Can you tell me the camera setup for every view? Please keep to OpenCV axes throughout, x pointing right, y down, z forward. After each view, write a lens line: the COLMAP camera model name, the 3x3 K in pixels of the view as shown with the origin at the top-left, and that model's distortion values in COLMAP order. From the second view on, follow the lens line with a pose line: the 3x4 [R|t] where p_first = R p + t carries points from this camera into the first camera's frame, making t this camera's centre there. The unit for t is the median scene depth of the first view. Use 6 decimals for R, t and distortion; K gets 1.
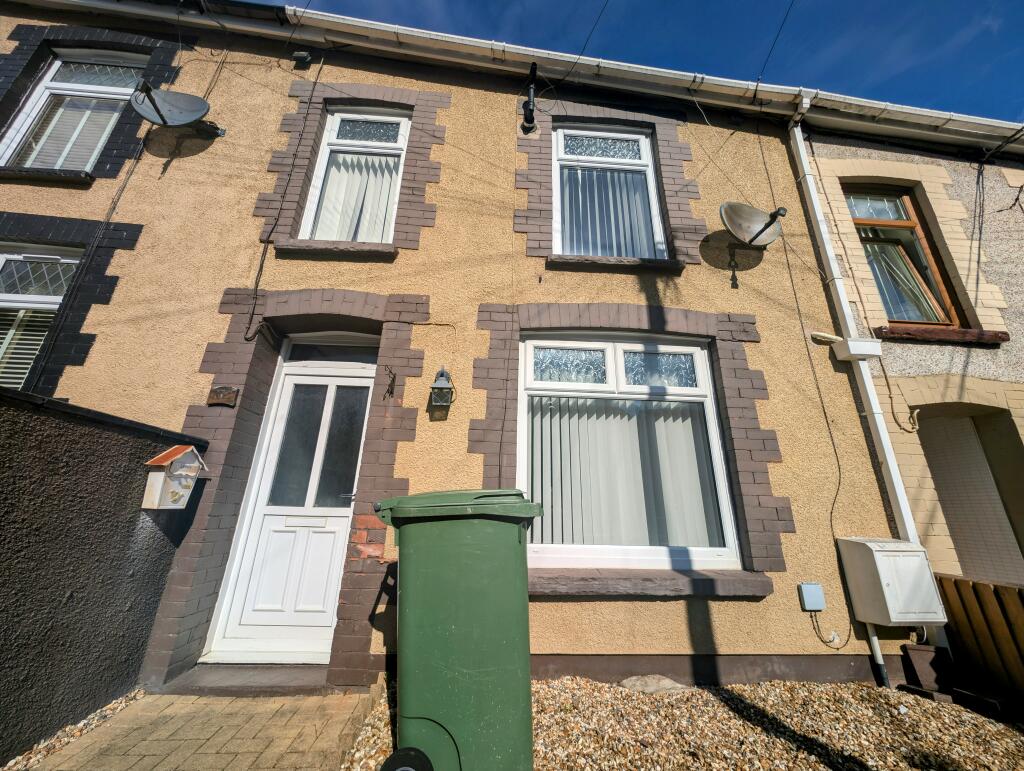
lens RADIAL K [[364.1, 0, 513.8], [0, 364.1, 387.9], [0, 0, 1]] dist [0.007435, -0.005565]
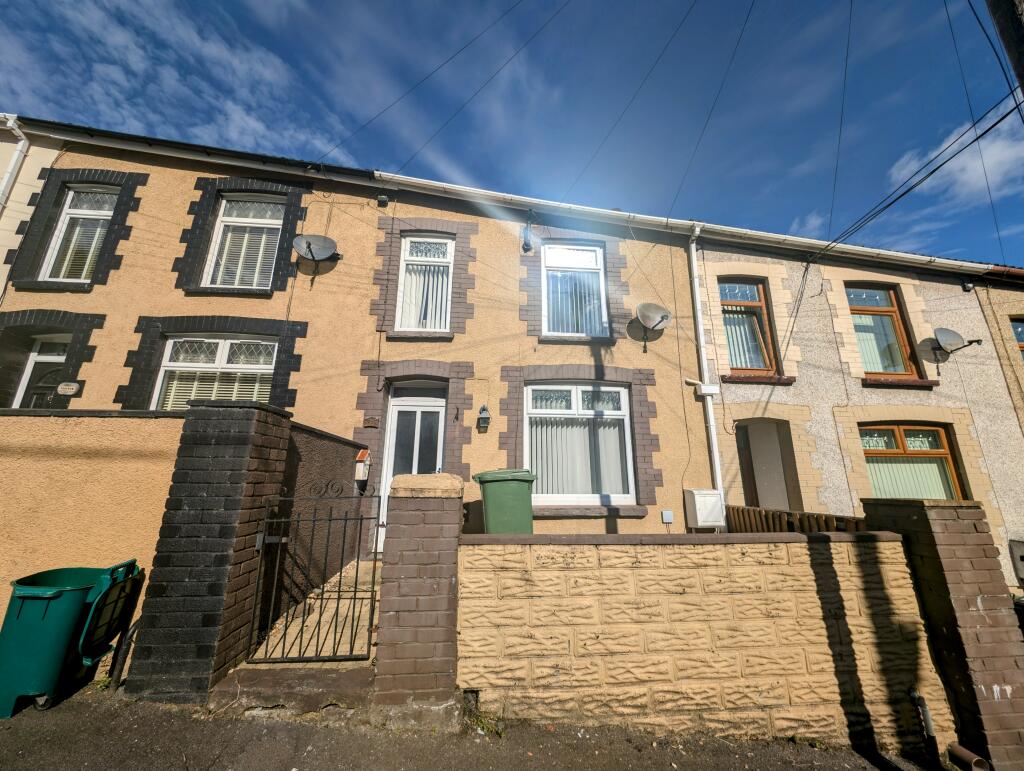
lens RADIAL K [[364.1, 0, 513.8], [0, 364.1, 387.9], [0, 0, 1]] dist [0.007435, -0.005565]
pose [[0.999710, -0.010826, 0.021507, -0.071816], [0.009116, 0.996904, 0.078101, -0.259478], [-0.022286, -0.077883, 0.996713, -0.792006]]
